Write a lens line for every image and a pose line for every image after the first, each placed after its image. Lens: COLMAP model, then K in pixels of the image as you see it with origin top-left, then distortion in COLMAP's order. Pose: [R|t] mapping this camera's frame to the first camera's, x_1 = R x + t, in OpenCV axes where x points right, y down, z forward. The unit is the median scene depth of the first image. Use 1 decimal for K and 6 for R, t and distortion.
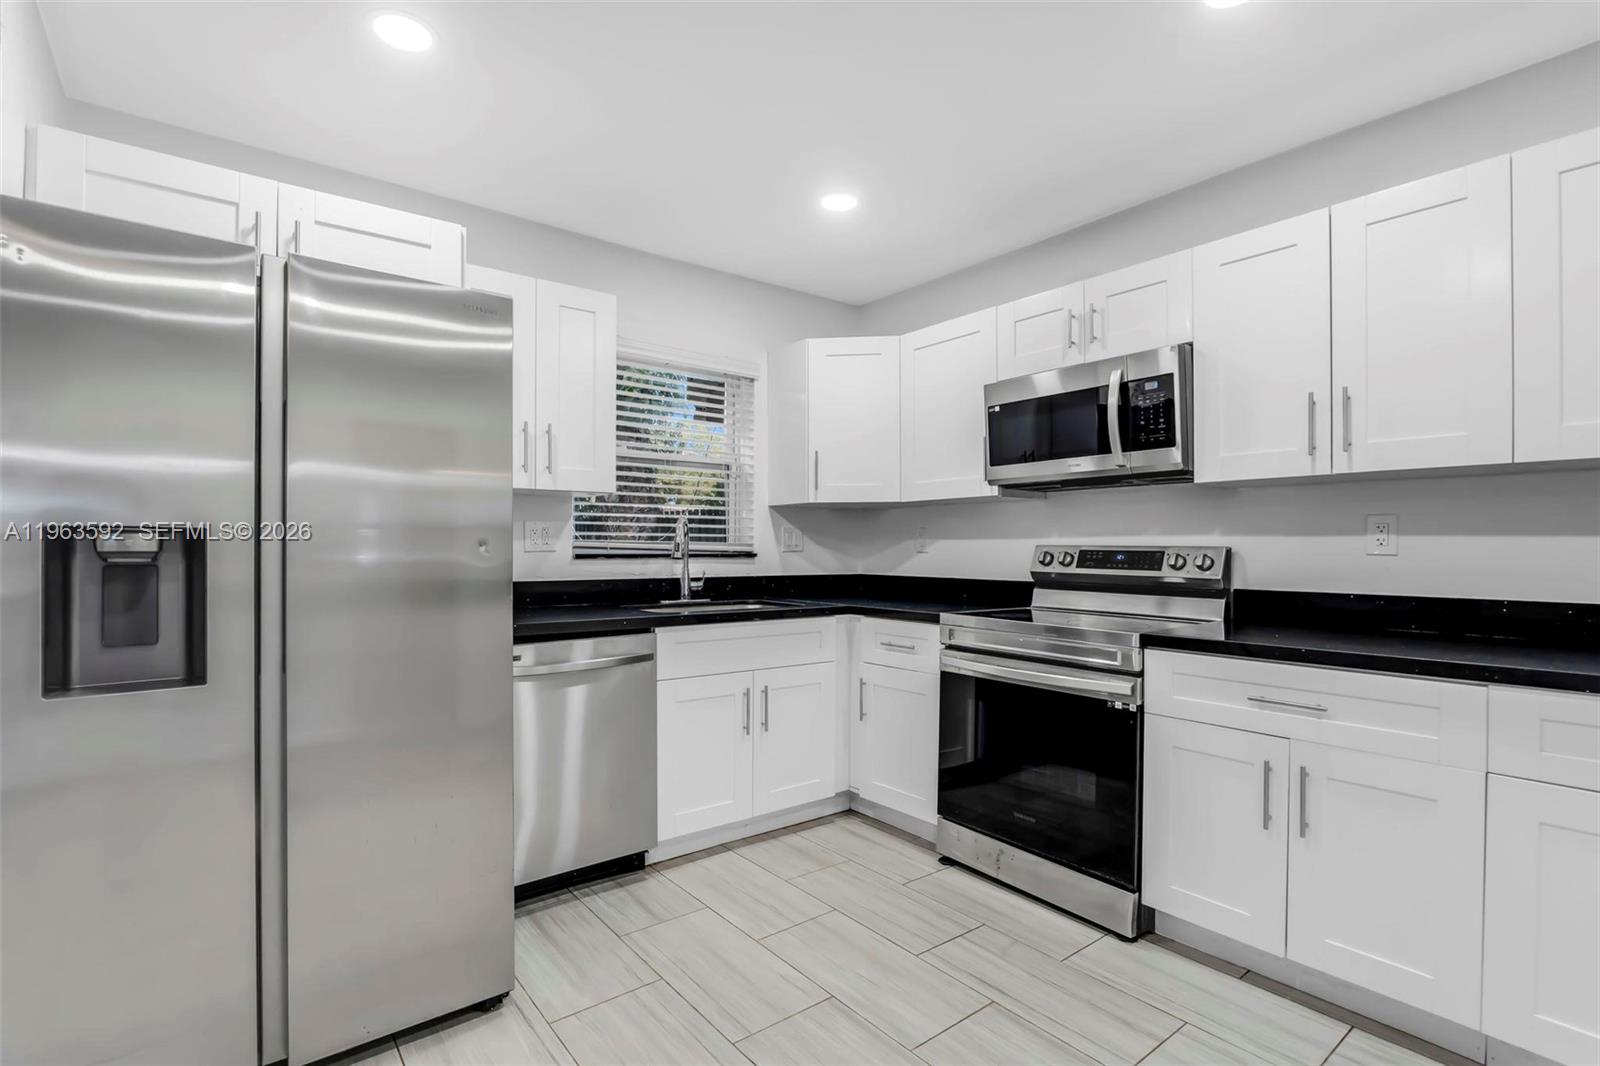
lens RADIAL K [[754.9, 0, 810.6], [0, 754.9, 546.5], [0, 0, 1]] dist [-0.018736, 0.003457]
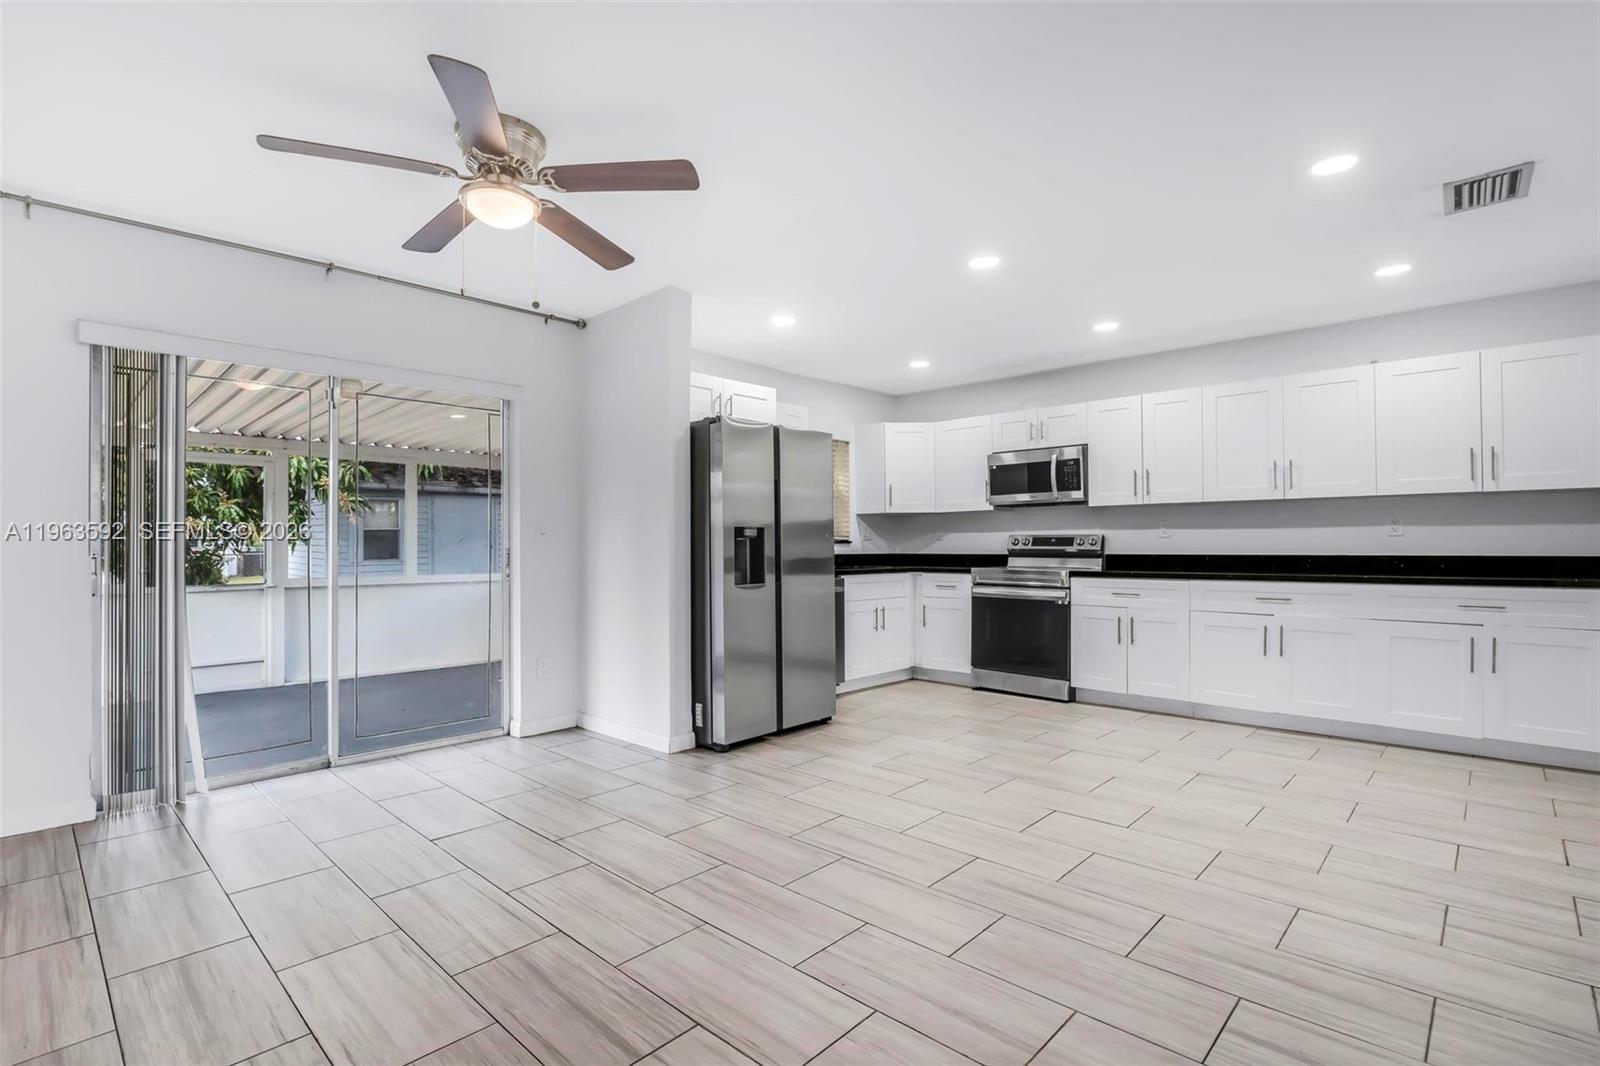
lens RADIAL K [[754.9, 0, 810.3], [0, 754.9, 538.2], [0, 0, 1]] dist [-0.018736, 0.003457]
pose [[0.989105, -0.005148, 0.147121, -0.574568], [0.006458, 0.999944, -0.008426, 0.022190], [-0.147069, 0.009285, 0.989083, -0.984260]]
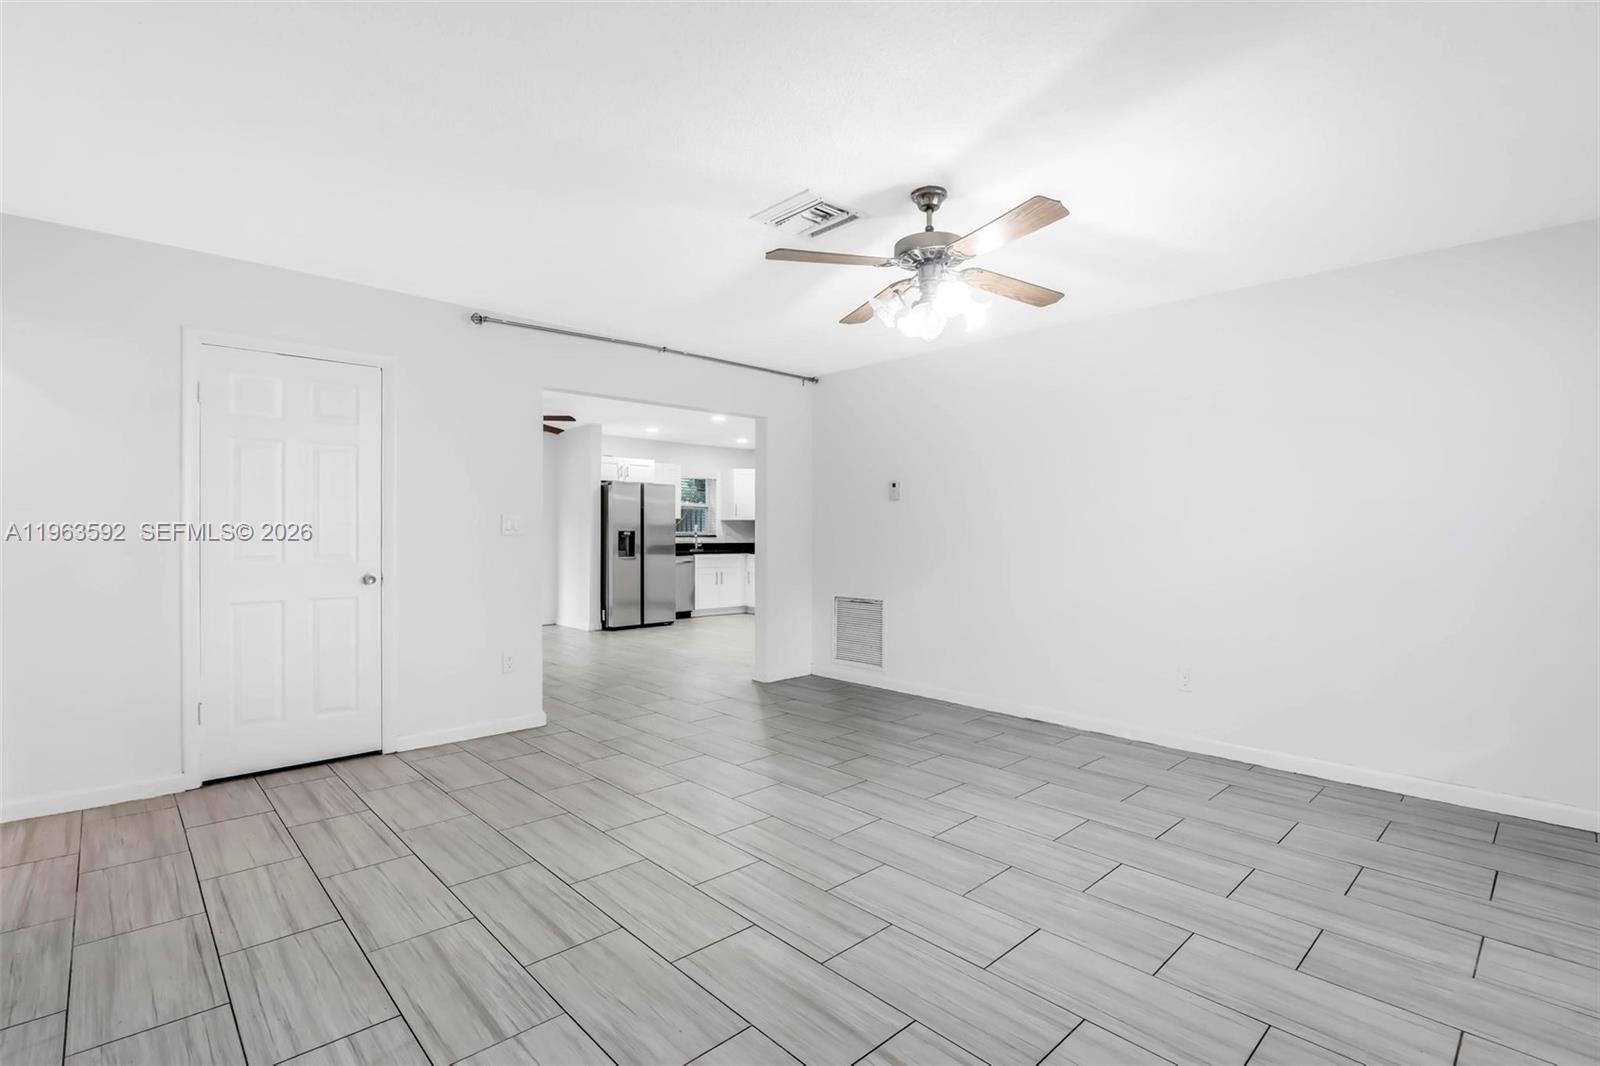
lens RADIAL K [[754.9, 0, 800.1], [0, 754.9, 531.8], [0, 0, 1]] dist [-0.018736, 0.003457]
pose [[0.996536, -0.001600, 0.083142, 0.015783], [0.001559, 0.999999, 0.000559, -0.011246], [-0.083142, -0.000428, 0.996538, -2.870349]]
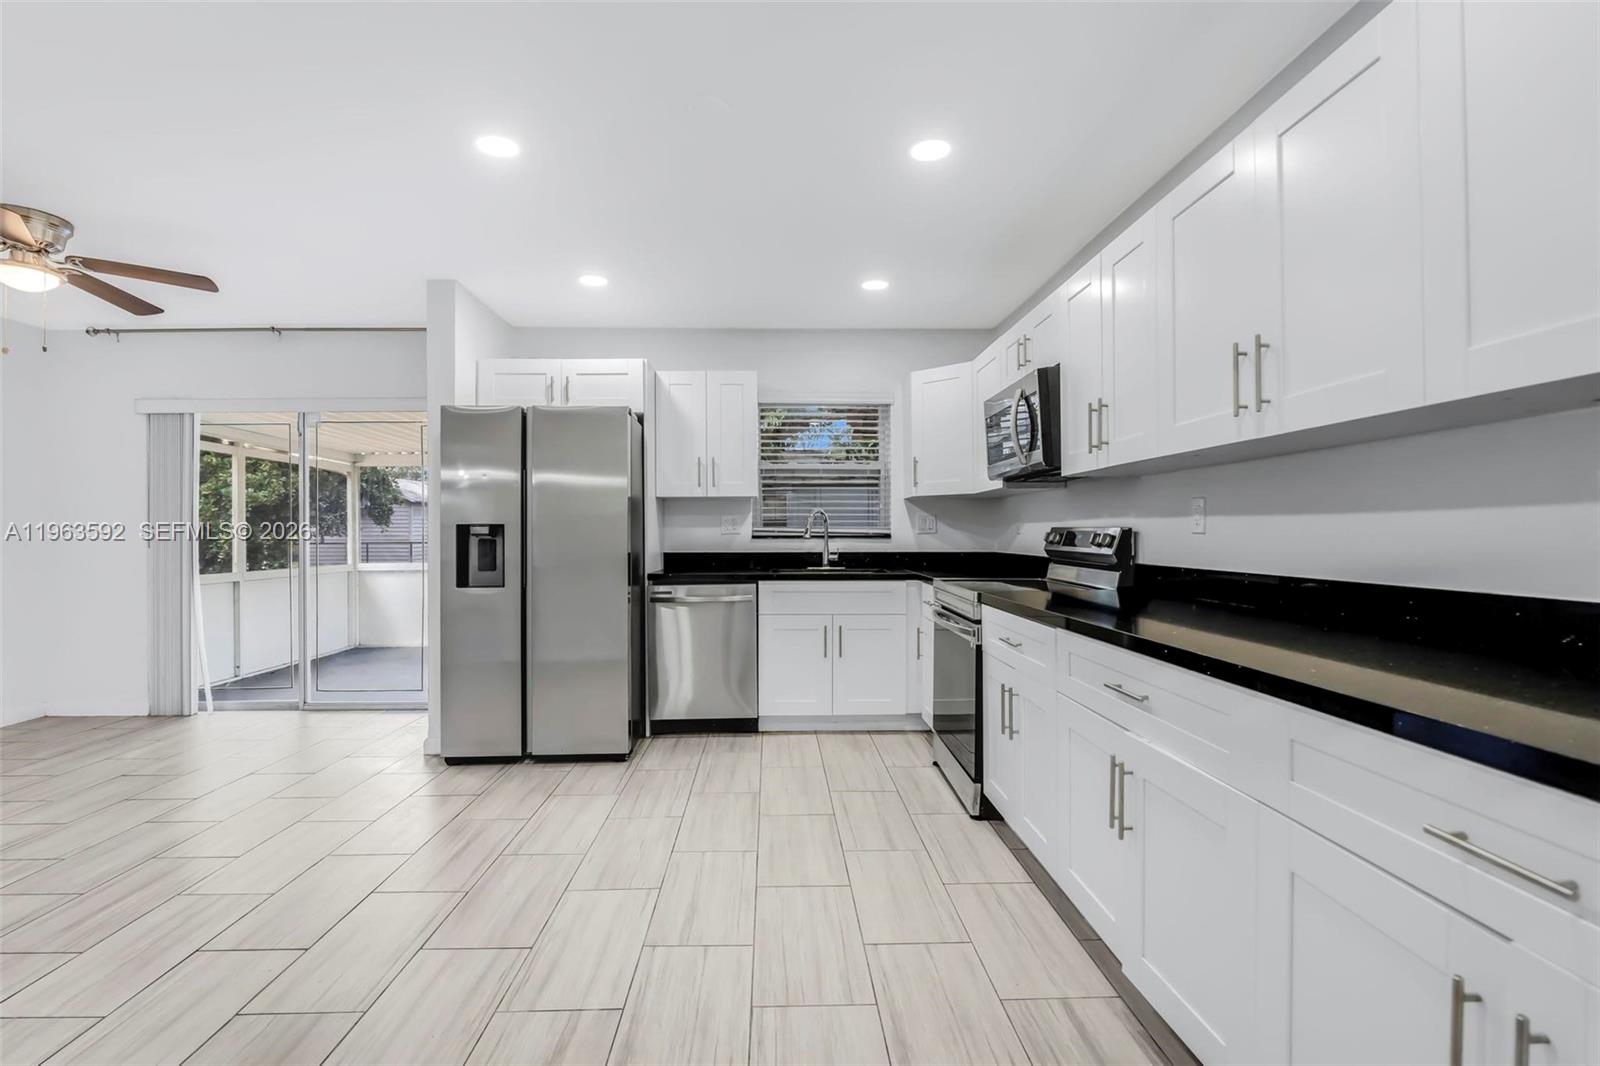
lens RADIAL K [[754.9, 0, 802.6], [0, 754.9, 533.9], [0, 0, 1]] dist [-0.018736, 0.003457]
pose [[0.804370, -0.003862, -0.594116, 0.801912], [0.005847, 0.999982, 0.001417, 0.005769], [0.594100, -0.004614, 0.804378, -0.227005]]
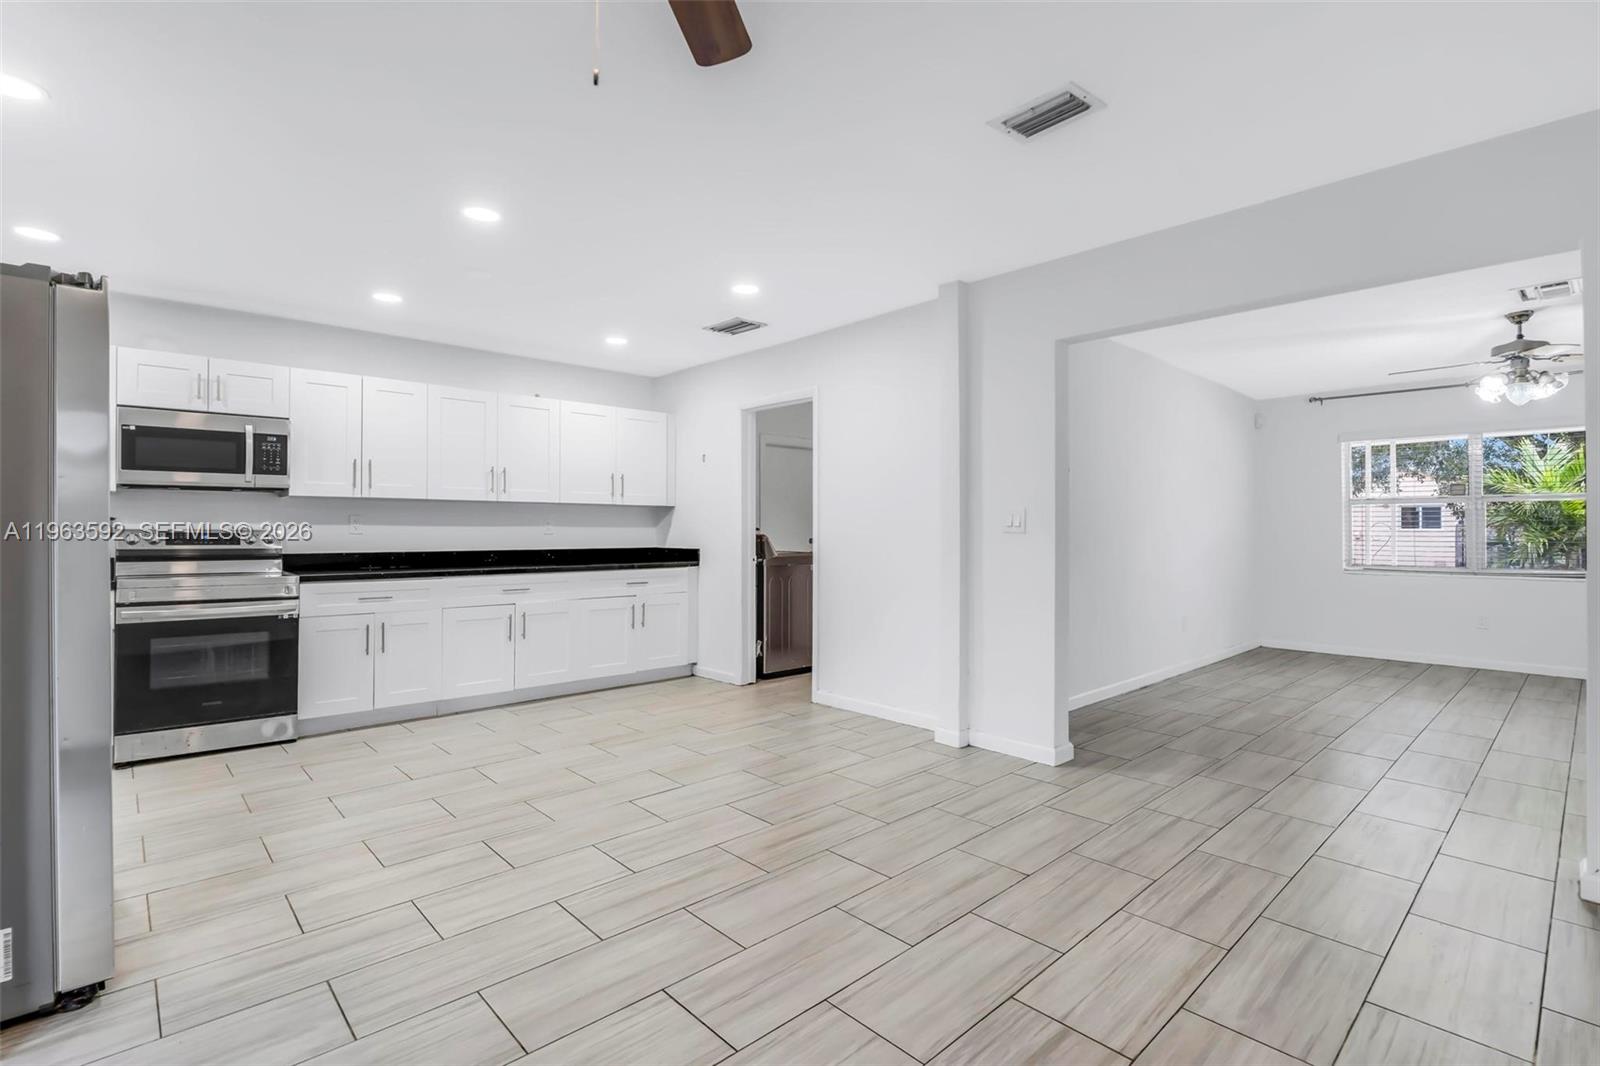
lens RADIAL K [[754.9, 0, 806.3], [0, 754.9, 524.4], [0, 0, 1]] dist [-0.018736, 0.003457]
pose [[-0.077893, 0.008115, 0.996929, -1.244855], [-0.000239, 0.999967, -0.008158, 0.000673], [-0.996962, -0.000874, -0.077888, -0.102510]]
